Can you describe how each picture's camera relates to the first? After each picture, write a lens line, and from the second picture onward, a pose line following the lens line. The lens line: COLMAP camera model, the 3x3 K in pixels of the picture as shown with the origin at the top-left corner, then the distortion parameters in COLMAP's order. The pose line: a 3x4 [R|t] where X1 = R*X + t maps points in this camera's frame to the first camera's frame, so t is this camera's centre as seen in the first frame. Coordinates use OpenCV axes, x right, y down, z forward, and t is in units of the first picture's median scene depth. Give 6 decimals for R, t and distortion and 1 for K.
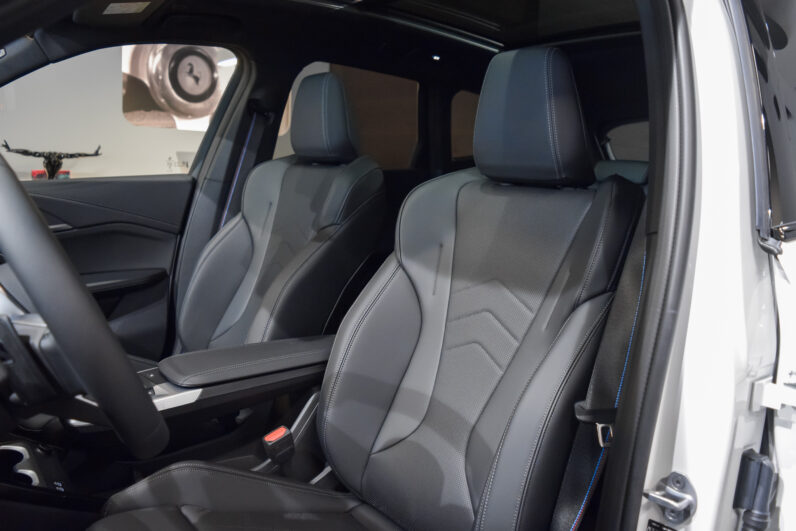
lens RADIAL K [[620.9, 0, 398.0], [0, 620.9, 265.5], [0, 0, 1]] dist [-0.104056, 0.037436]
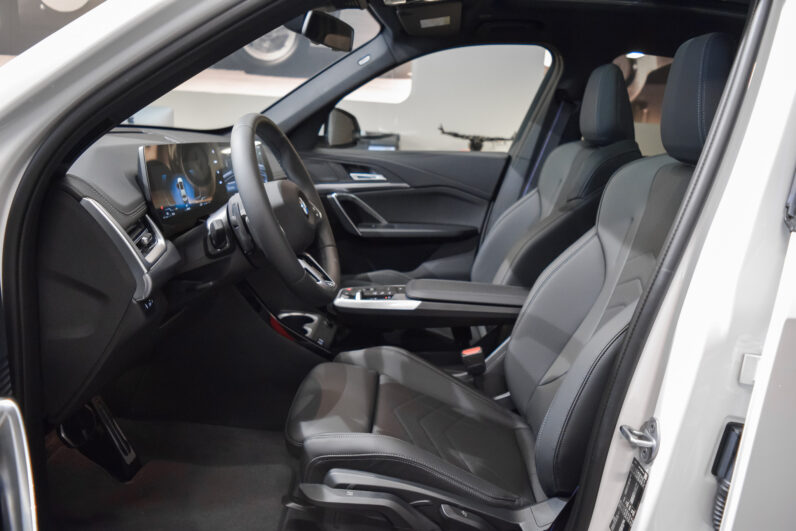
lens RADIAL K [[620.9, 0, 398.0], [0, 620.9, 265.5], [0, 0, 1]] dist [-0.104056, 0.037436]
pose [[0.761485, 0.145804, -0.631571, 0.316050], [-0.137861, 0.988510, 0.061988, 0.026921], [0.633352, 0.039866, 0.772836, -0.066781]]
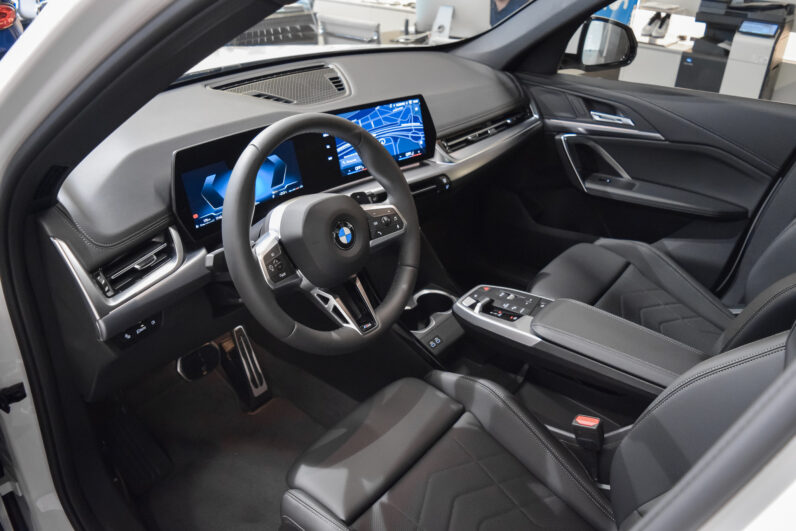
lens RADIAL K [[620.9, 0, 398.0], [0, 620.9, 265.5], [0, 0, 1]] dist [-0.104056, 0.037436]
pose [[0.238404, 0.441006, -0.865261, 0.313645], [-0.186018, 0.895191, 0.405008, -0.192819], [0.953185, 0.064398, 0.295452, 0.271650]]
